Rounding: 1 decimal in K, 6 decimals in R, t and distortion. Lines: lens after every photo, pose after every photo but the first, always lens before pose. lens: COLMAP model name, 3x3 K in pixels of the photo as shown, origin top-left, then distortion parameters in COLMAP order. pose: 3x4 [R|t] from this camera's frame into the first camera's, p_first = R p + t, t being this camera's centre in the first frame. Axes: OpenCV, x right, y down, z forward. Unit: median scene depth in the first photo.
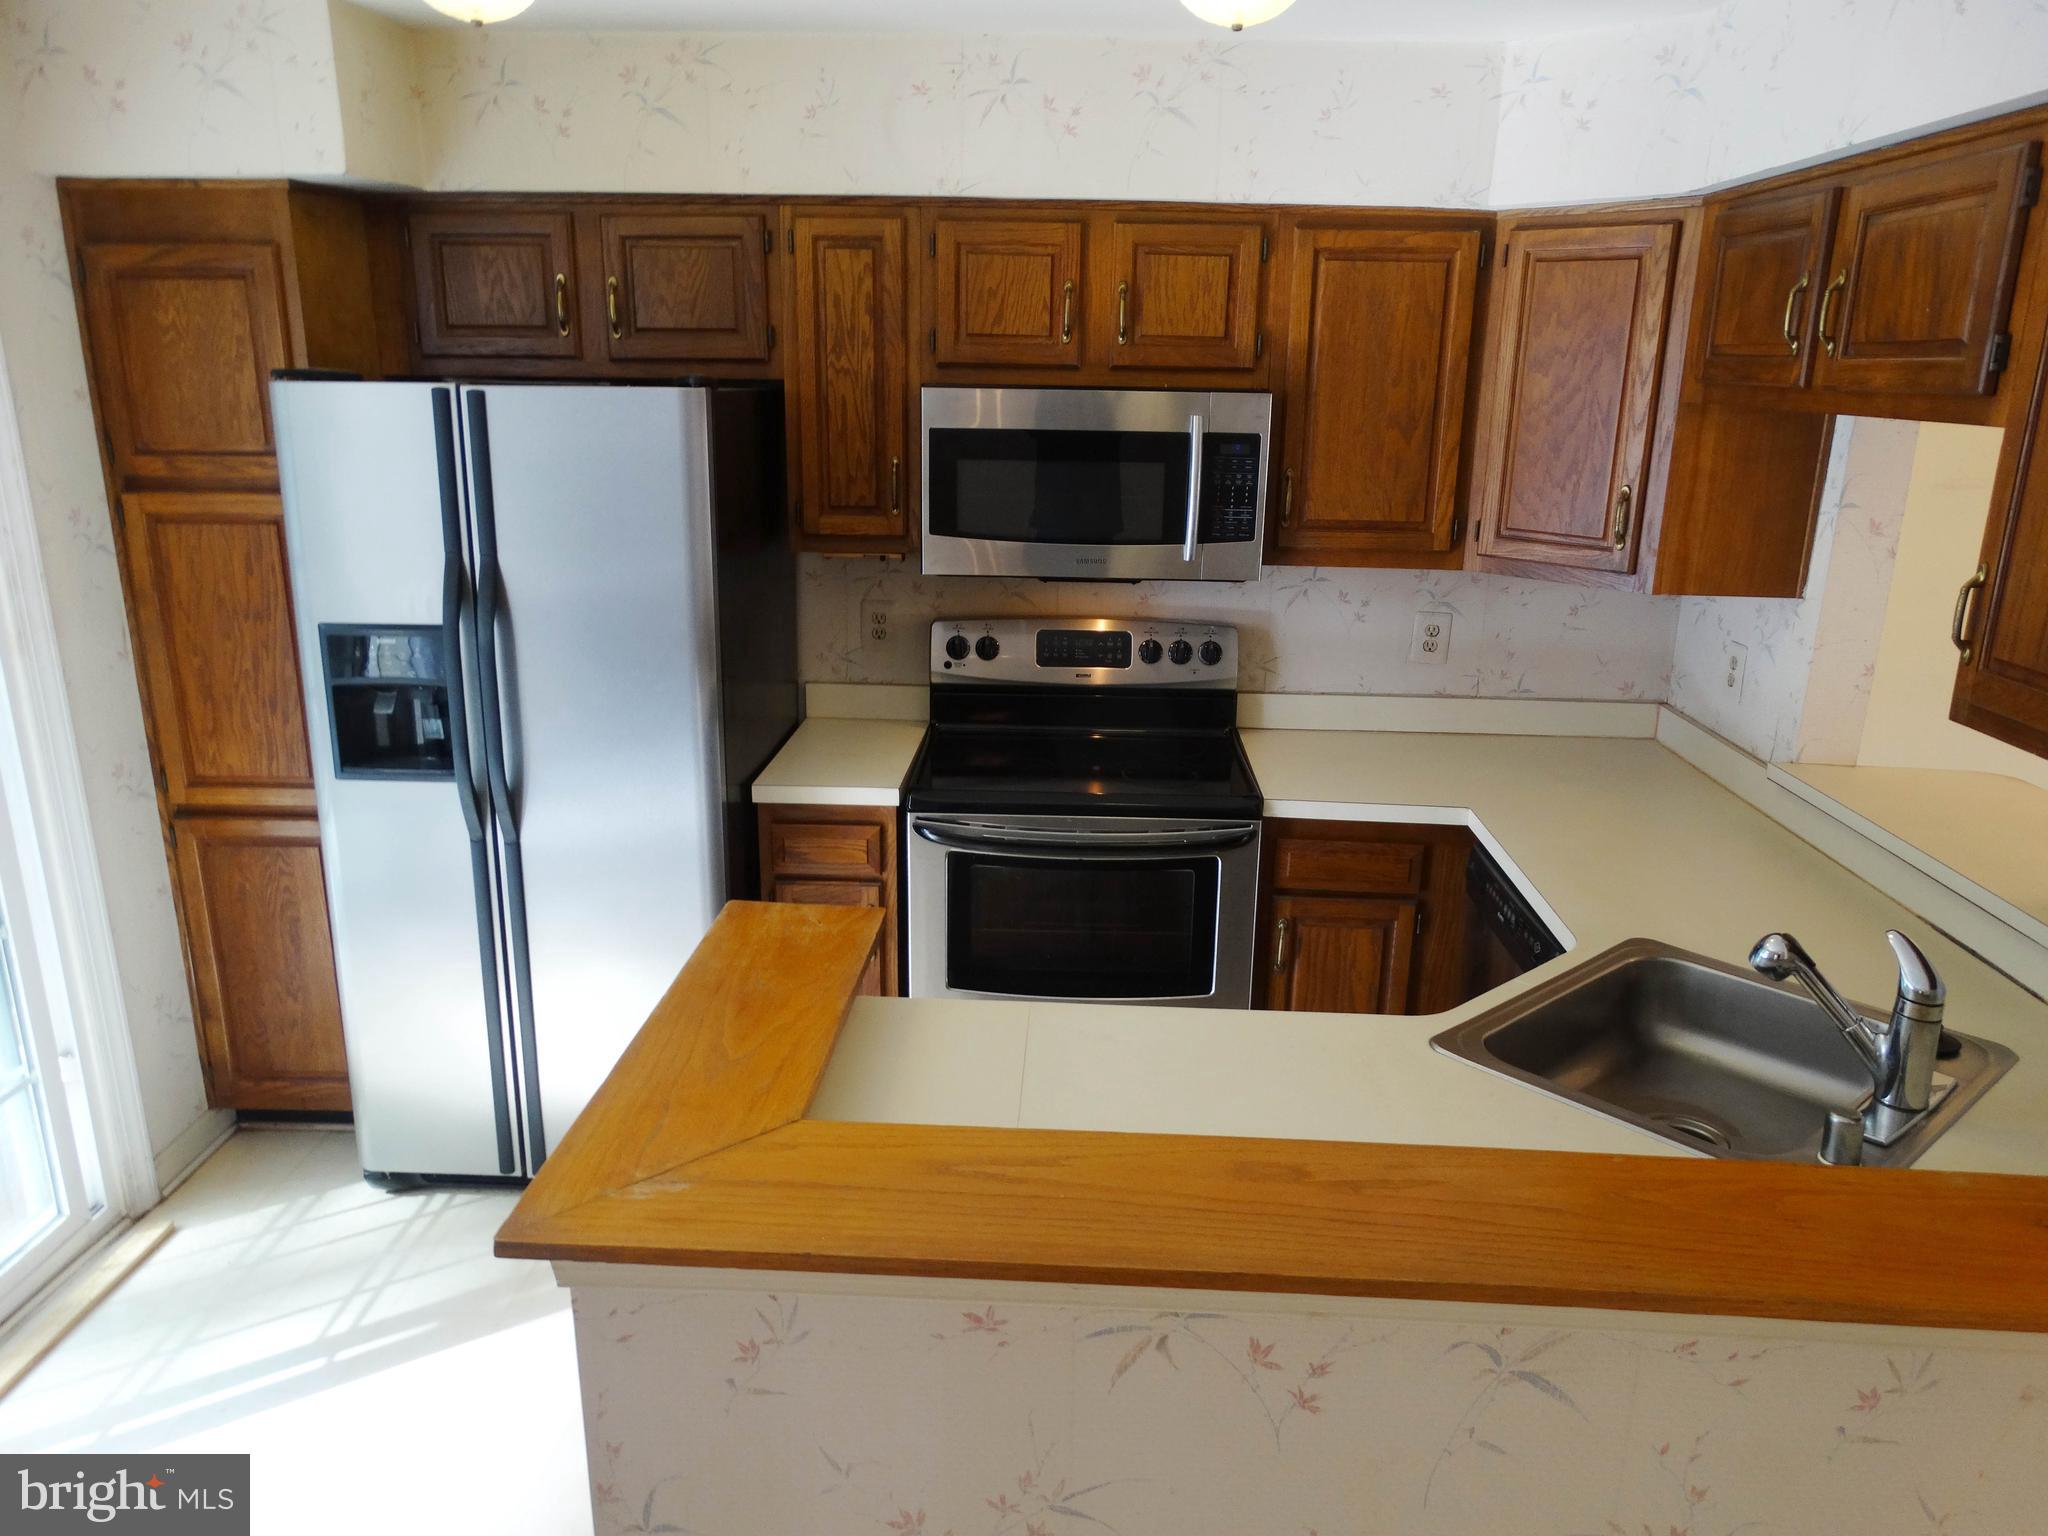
lens RADIAL K [[1499.2, 0, 1020.0], [0, 1499.2, 805.1], [0, 0, 1]] dist [-0.020975, 0.013758]
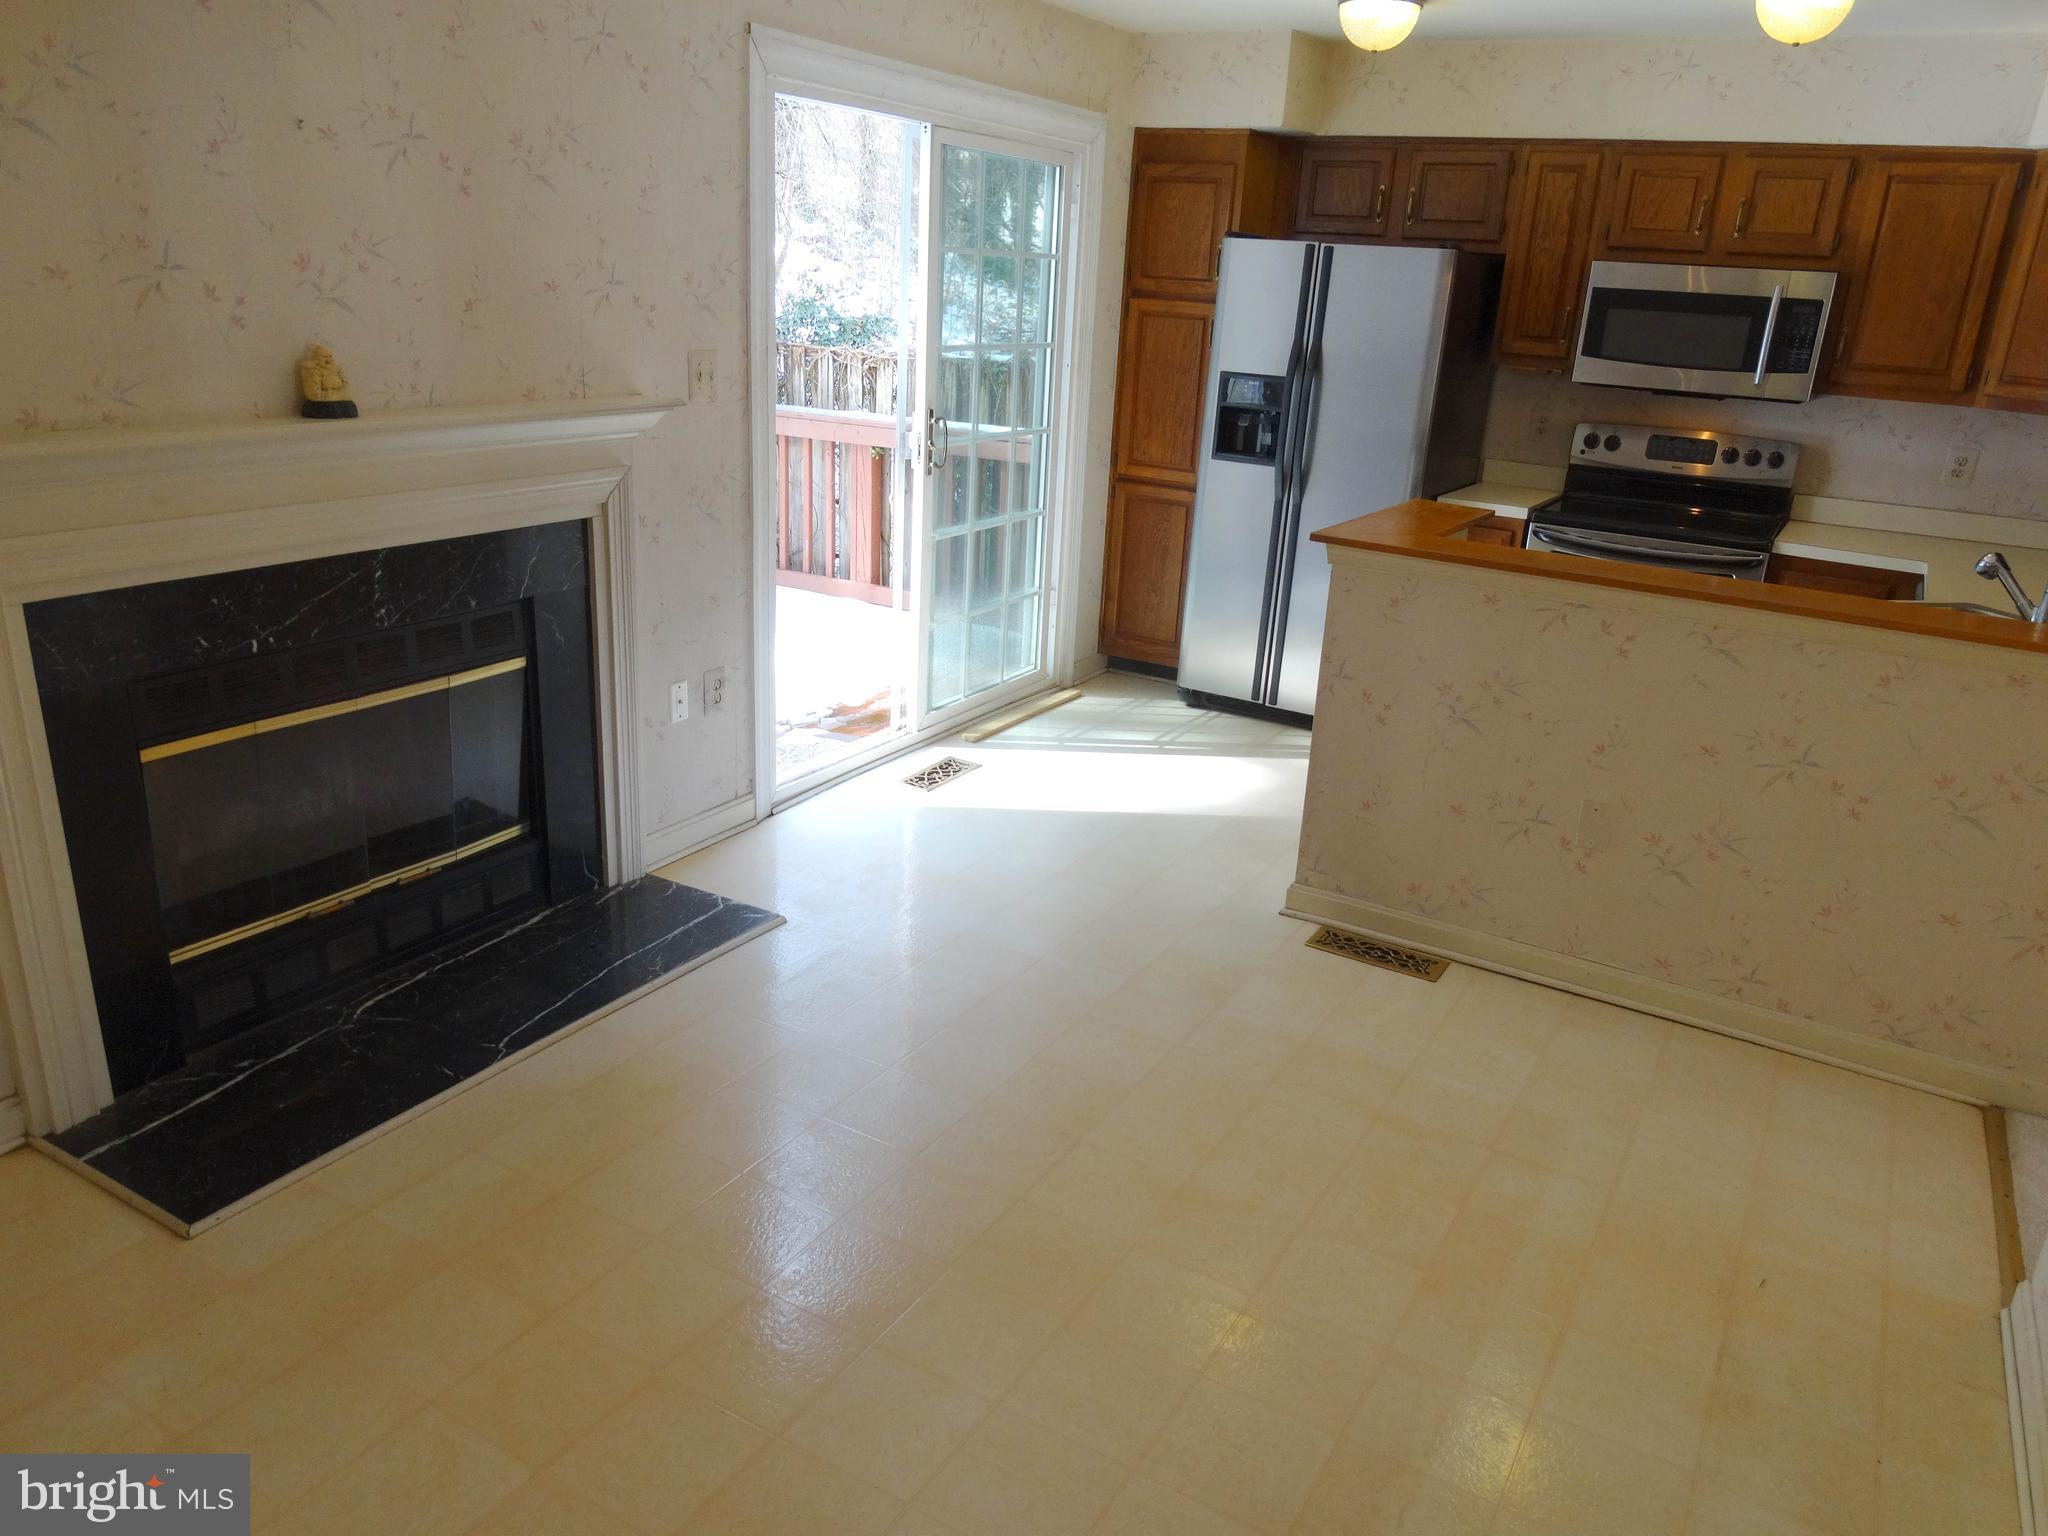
lens RADIAL K [[1454.8, 0, 1024.0], [0, 1454.8, 768.0], [0, 0, 1]] dist [0.007029, -0.002992]
pose [[0.884309, 0.186886, -0.427868, 0.166887], [-0.177063, 0.982178, 0.063050, 0.267755], [0.432026, 0.020004, 0.901639, -0.669151]]
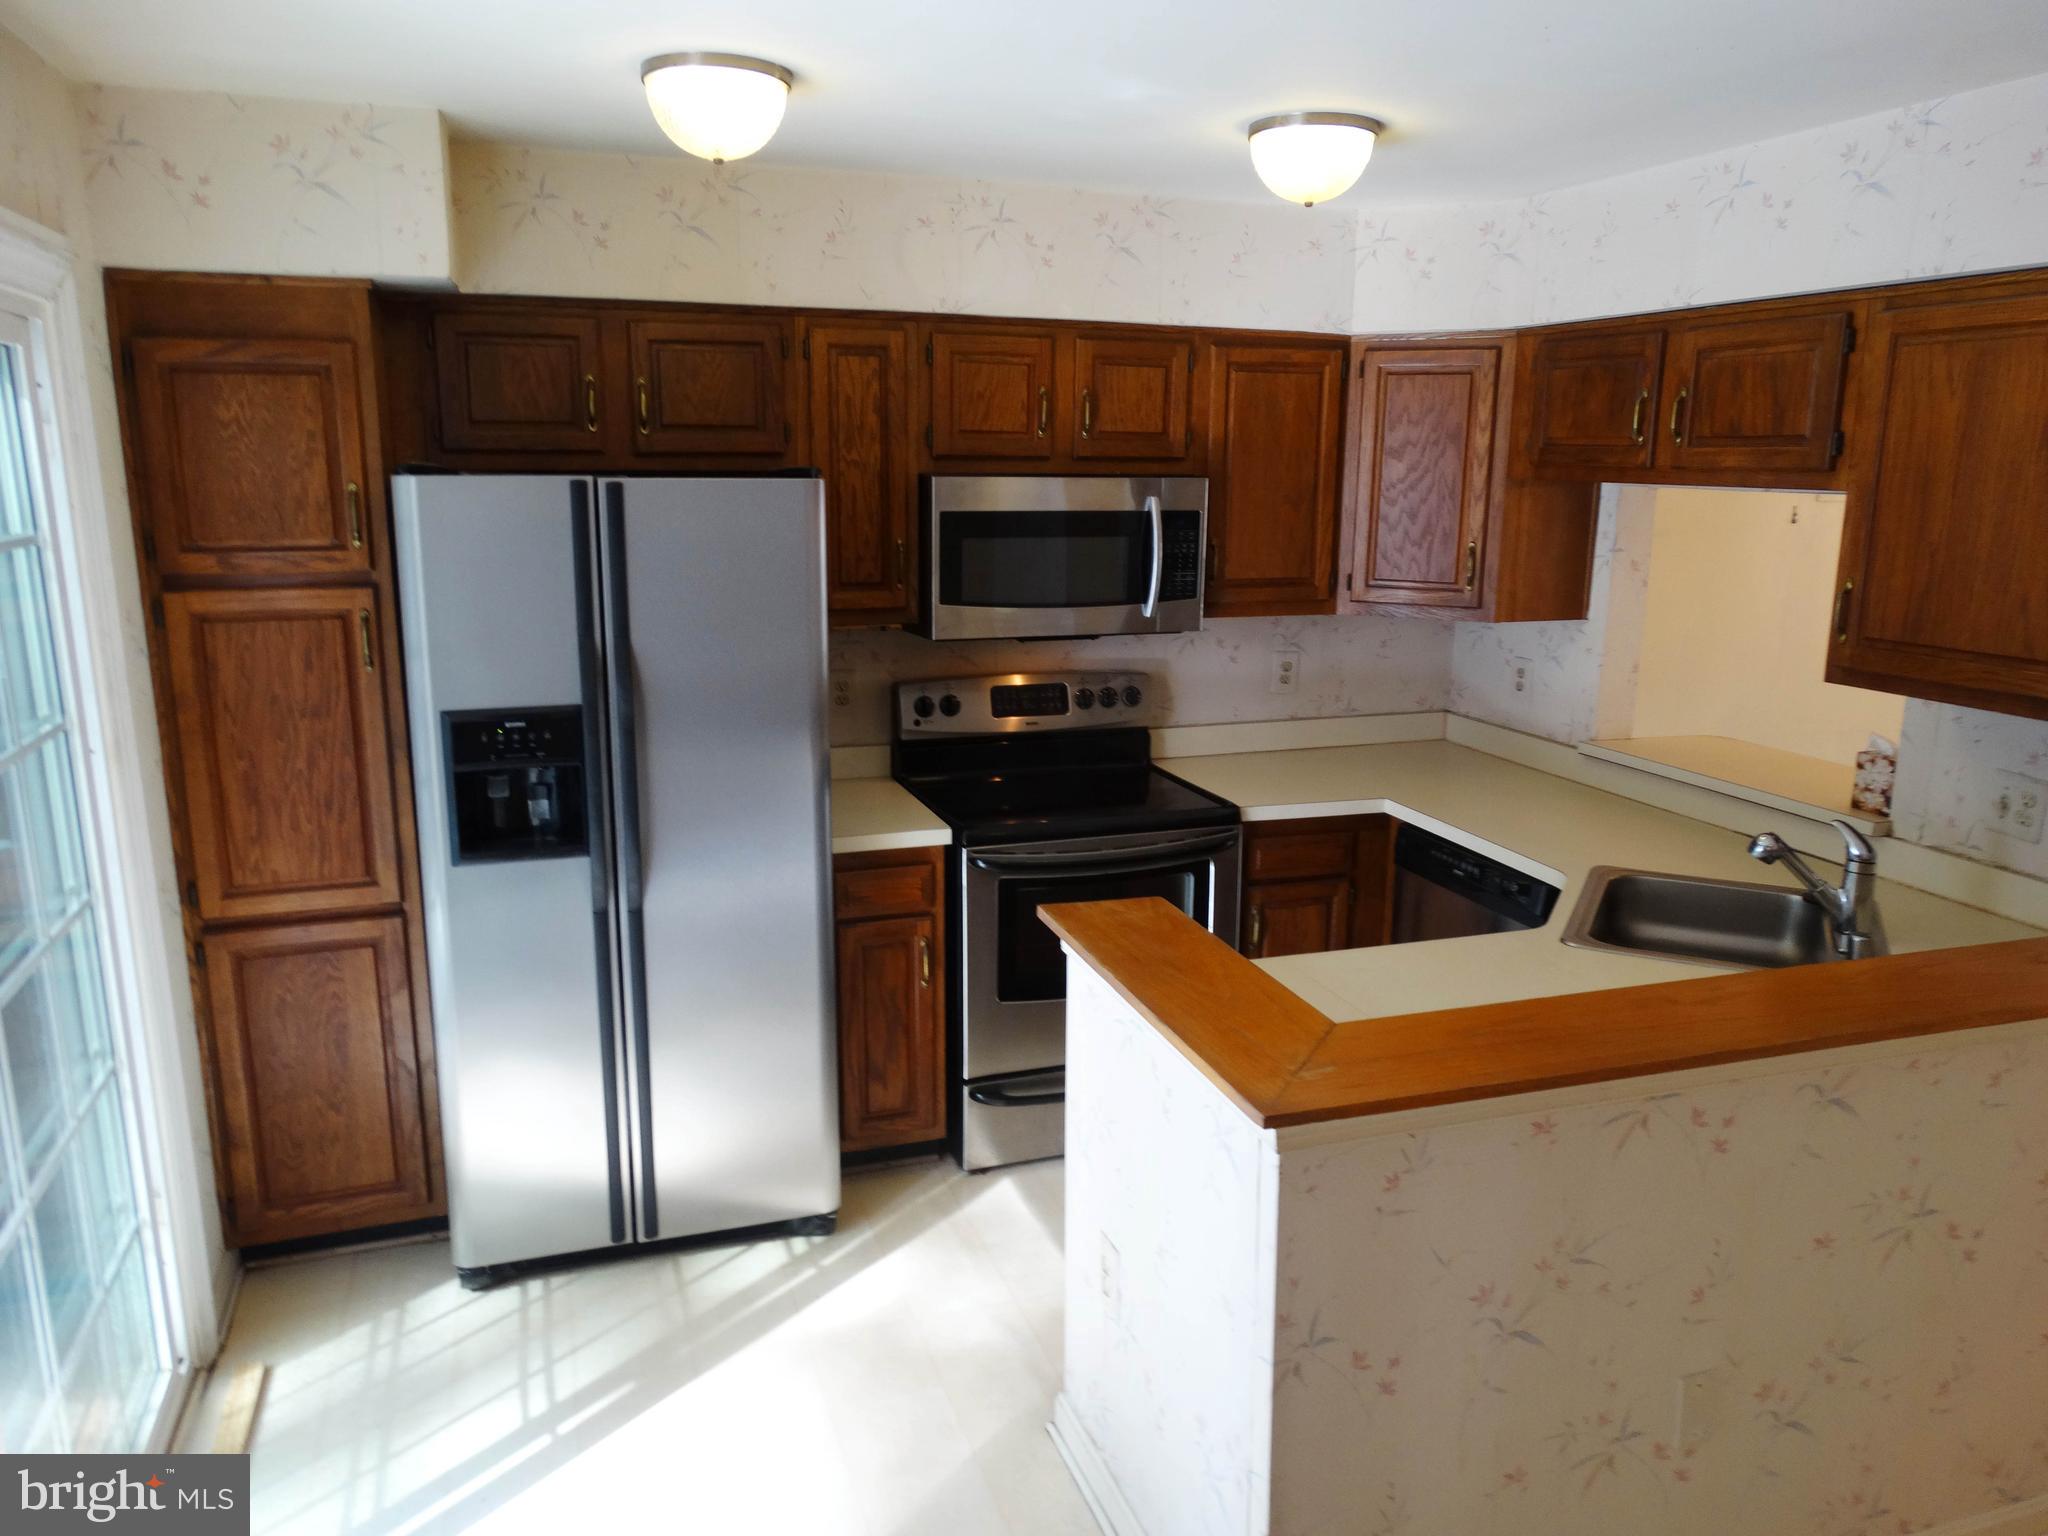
lens RADIAL K [[1484.2, 0, 1070.5], [0, 1484.2, 782.6], [0, 0, 1]] dist [-0.001261, -0.001432]
pose [[0.928018, -0.086217, 0.362420, -0.400992], [0.110321, 0.992817, -0.046305, 0.017508], [-0.355824, 0.082955, 0.930864, -0.073871]]
